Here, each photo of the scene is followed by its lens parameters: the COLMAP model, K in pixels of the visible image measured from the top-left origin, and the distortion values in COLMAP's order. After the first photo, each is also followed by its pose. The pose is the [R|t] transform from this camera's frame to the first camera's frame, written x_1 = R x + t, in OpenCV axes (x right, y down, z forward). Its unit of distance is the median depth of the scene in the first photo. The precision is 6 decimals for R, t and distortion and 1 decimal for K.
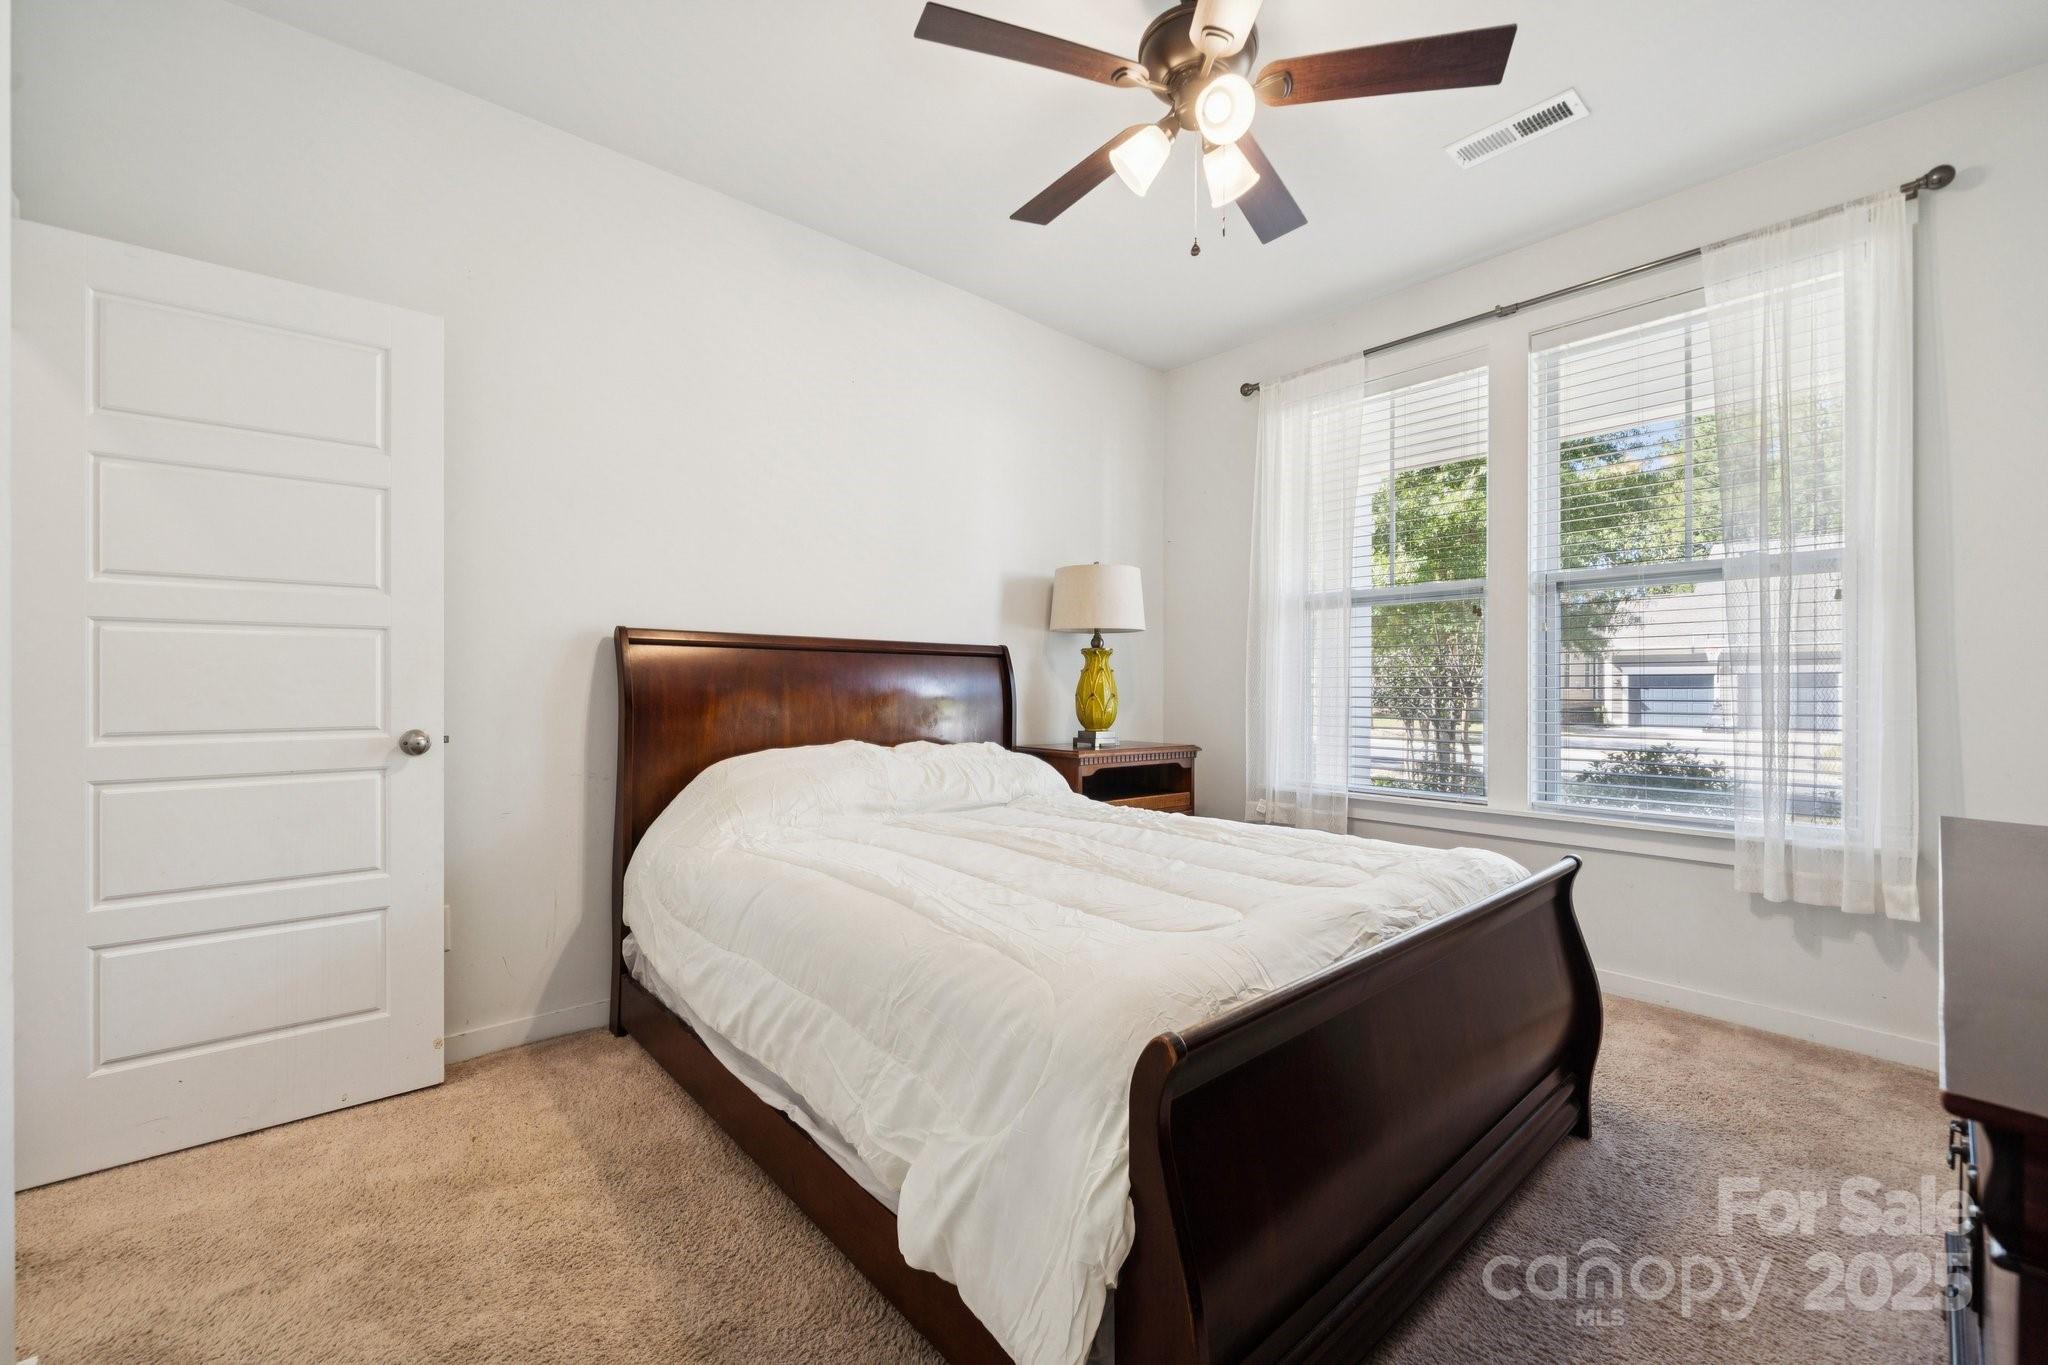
lens RADIAL K [[859.3, 0, 1024.0], [0, 859.3, 682.5], [0, 0, 1]] dist [-0.024541, 0.000105]
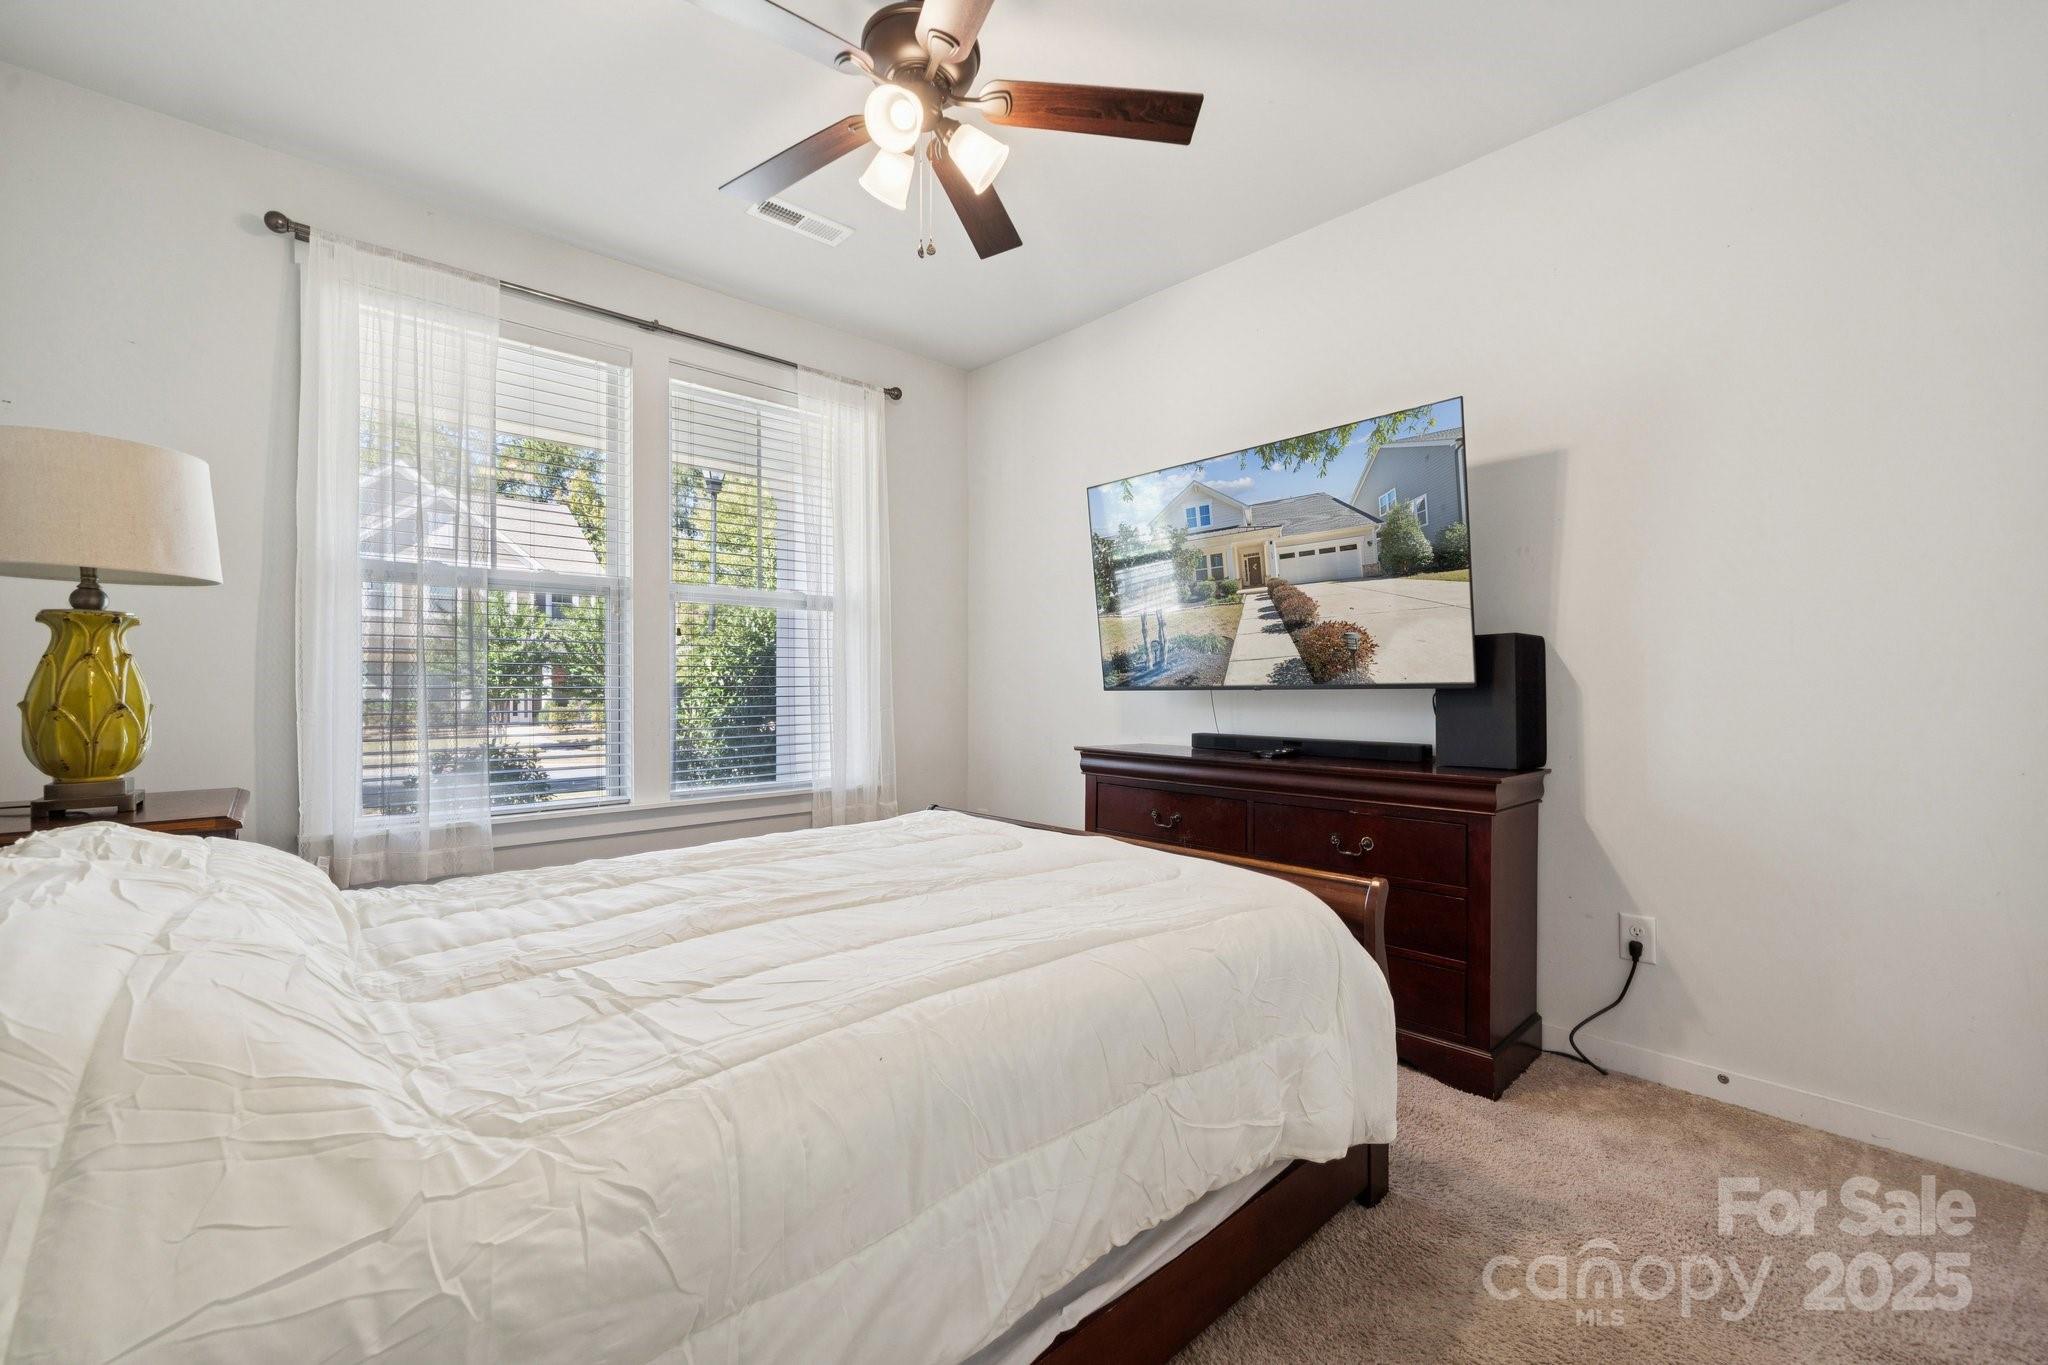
lens RADIAL K [[878.8, 0, 1037.0], [0, 878.8, 677.6], [0, 0, 1]] dist [-0.001010, 0.000110]
pose [[-0.079798, 0.004013, 0.996803, -0.491817], [-0.003504, 0.999985, -0.004306, -0.002483], [-0.996805, -0.003836, -0.079783, 0.548830]]
